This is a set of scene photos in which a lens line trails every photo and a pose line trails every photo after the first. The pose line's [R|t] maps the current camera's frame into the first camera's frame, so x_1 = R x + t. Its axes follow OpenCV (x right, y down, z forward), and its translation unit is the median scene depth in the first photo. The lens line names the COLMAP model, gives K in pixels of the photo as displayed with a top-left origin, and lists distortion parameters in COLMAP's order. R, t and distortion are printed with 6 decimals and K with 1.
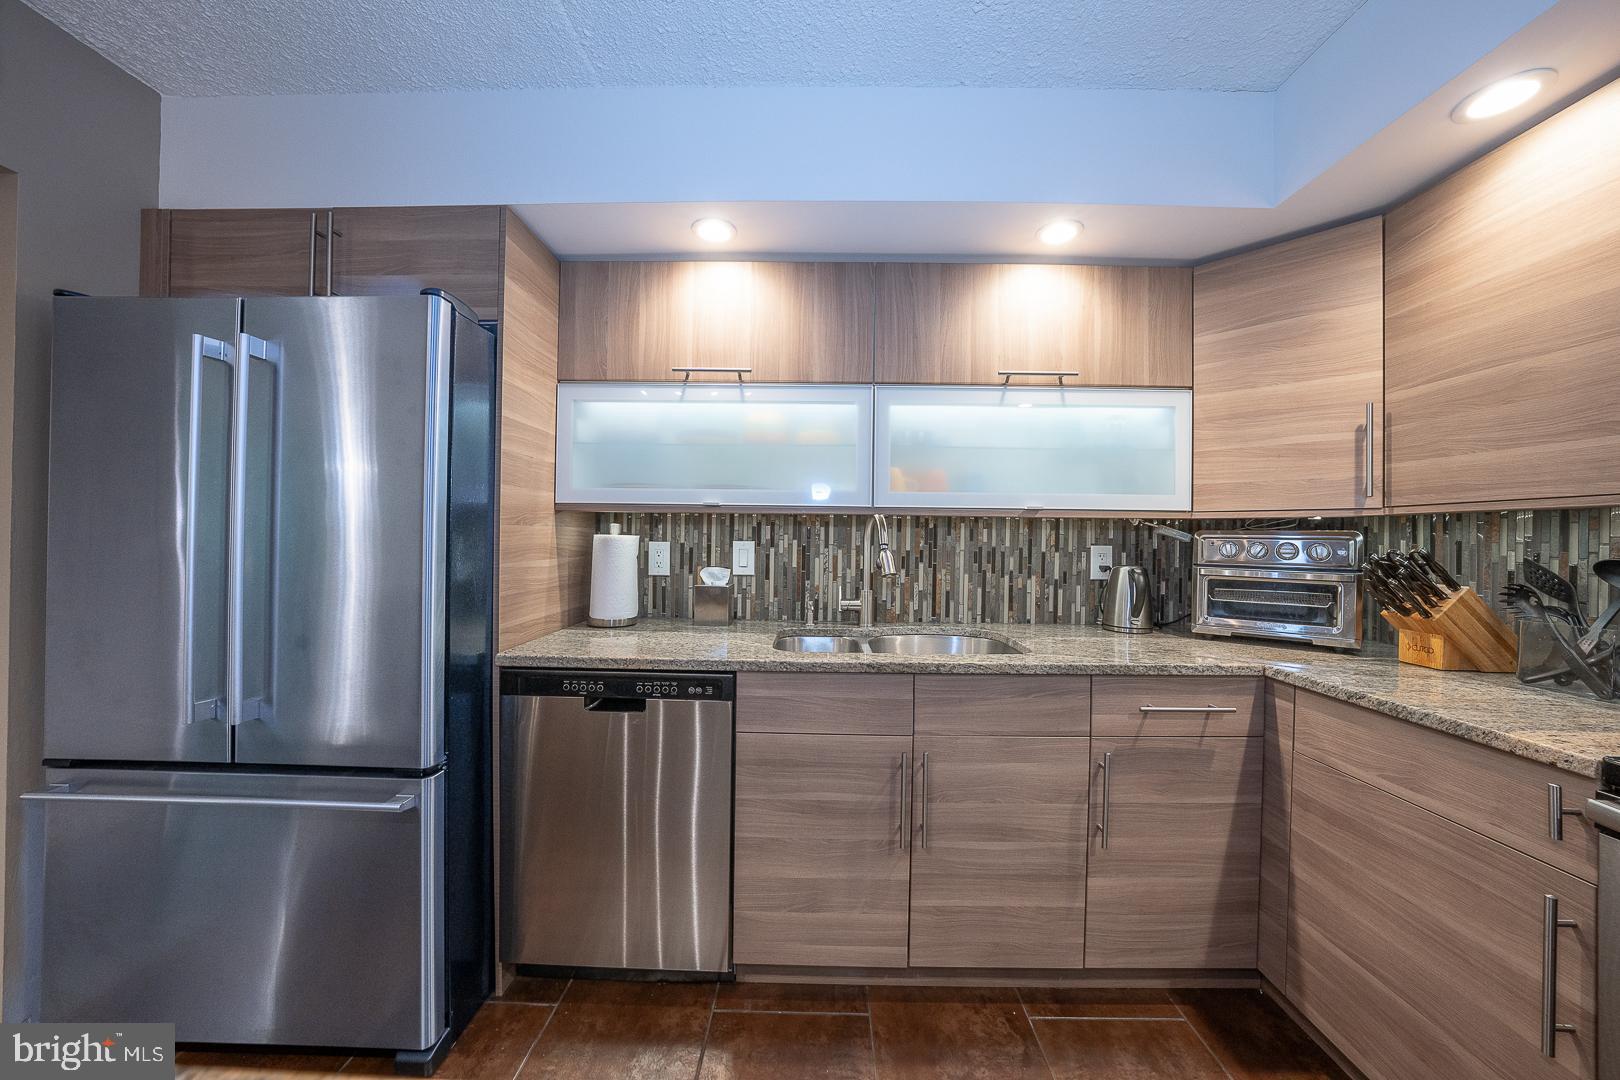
lens RADIAL K [[558.4, 0, 812.2], [0, 558.4, 536.7], [0, 0, 1]] dist [-0.028343, 0.006329]
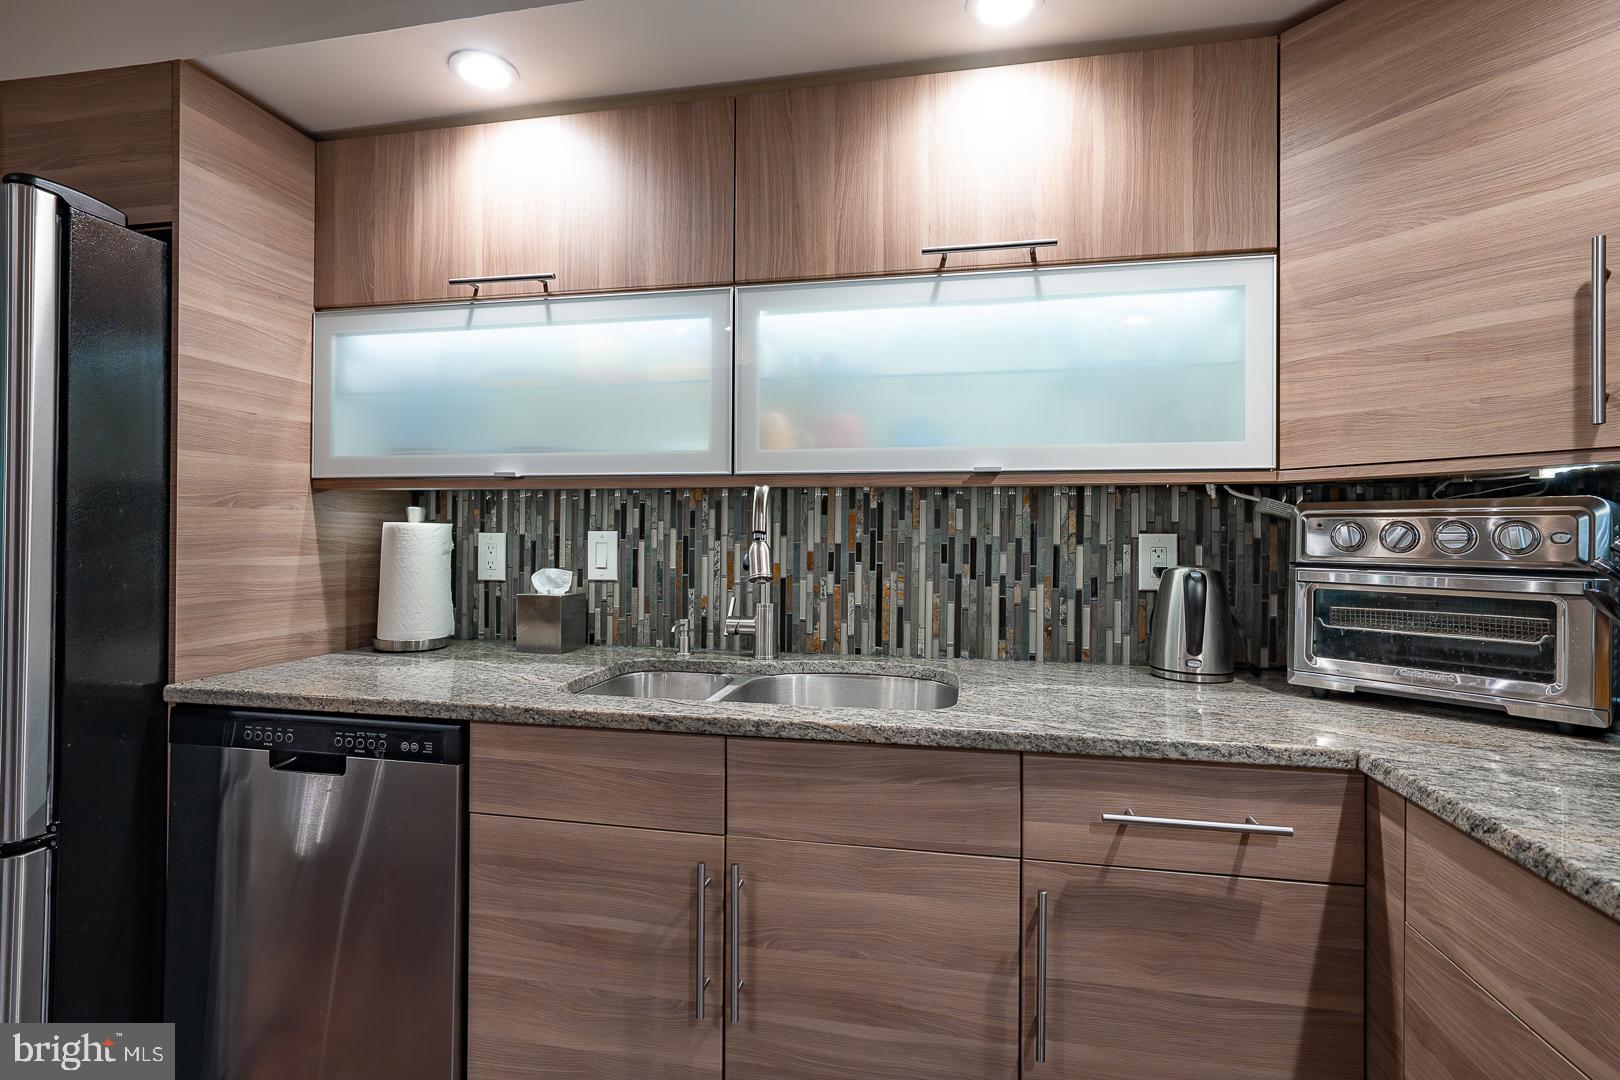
lens RADIAL K [[755.4, 0, 810.6], [0, 755.4, 533.8], [0, 0, 1]] dist [0.000614, 0.001161]
pose [[0.983368, -0.007191, -0.181483, 0.356030], [0.006325, 0.999966, -0.005351, 0.021238], [0.181515, 0.004114, 0.983379, 0.152222]]
